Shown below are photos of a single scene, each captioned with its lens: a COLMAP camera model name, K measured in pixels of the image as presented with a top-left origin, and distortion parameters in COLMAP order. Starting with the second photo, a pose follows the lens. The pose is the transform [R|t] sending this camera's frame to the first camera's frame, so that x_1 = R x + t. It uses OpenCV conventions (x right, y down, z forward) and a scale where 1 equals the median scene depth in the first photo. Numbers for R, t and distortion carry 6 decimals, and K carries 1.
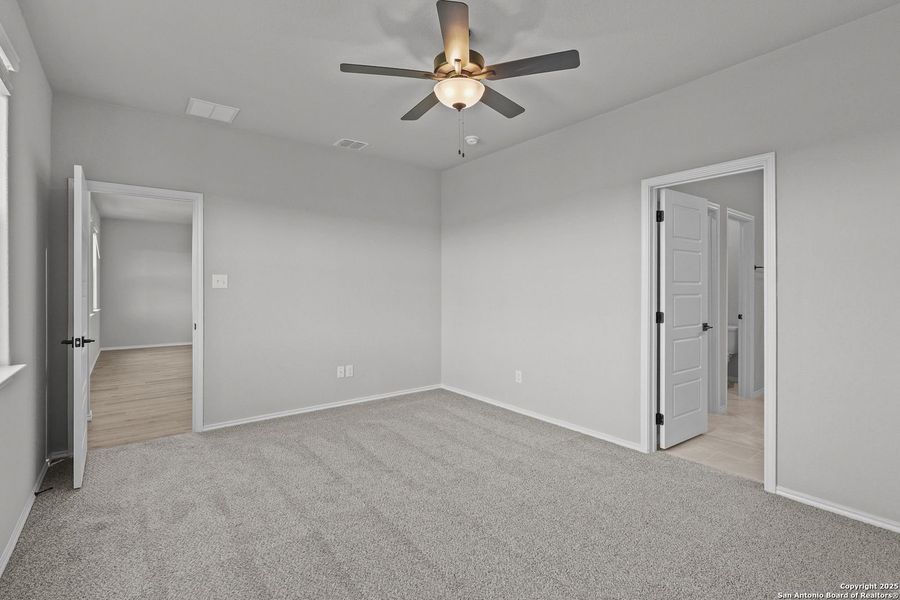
lens RADIAL K [[410.6, 0, 449.8], [0, 410.6, 290.9], [0, 0, 1]] dist [0.001018, 0.001084]
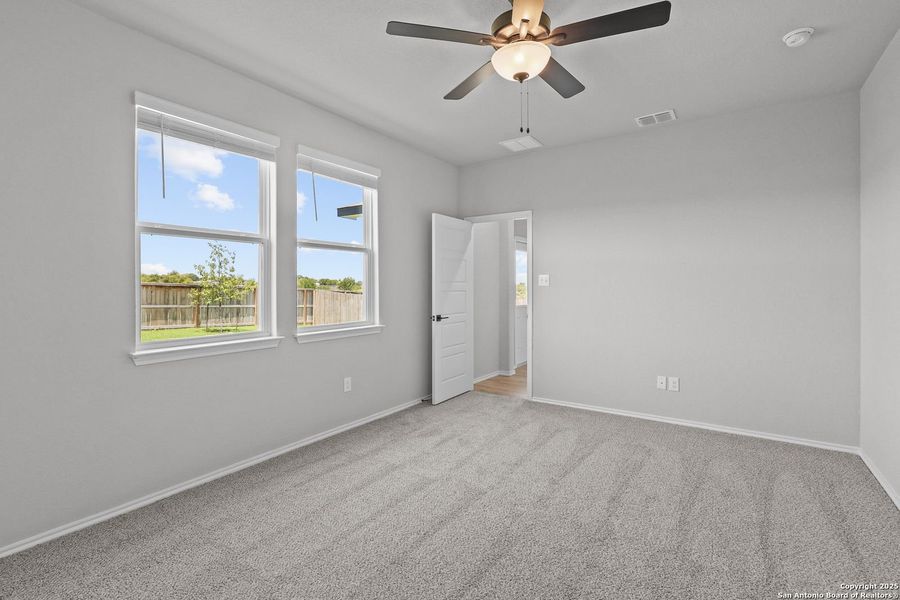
lens RADIAL K [[410.6, 0, 449.8], [0, 410.6, 290.9], [0, 0, 1]] dist [0.001018, 0.001084]
pose [[0.331884, 0.013076, -0.943230, 0.601101], [-0.005939, 0.999913, 0.011772, -0.005485], [0.943301, 0.001695, 0.331933, 0.431845]]
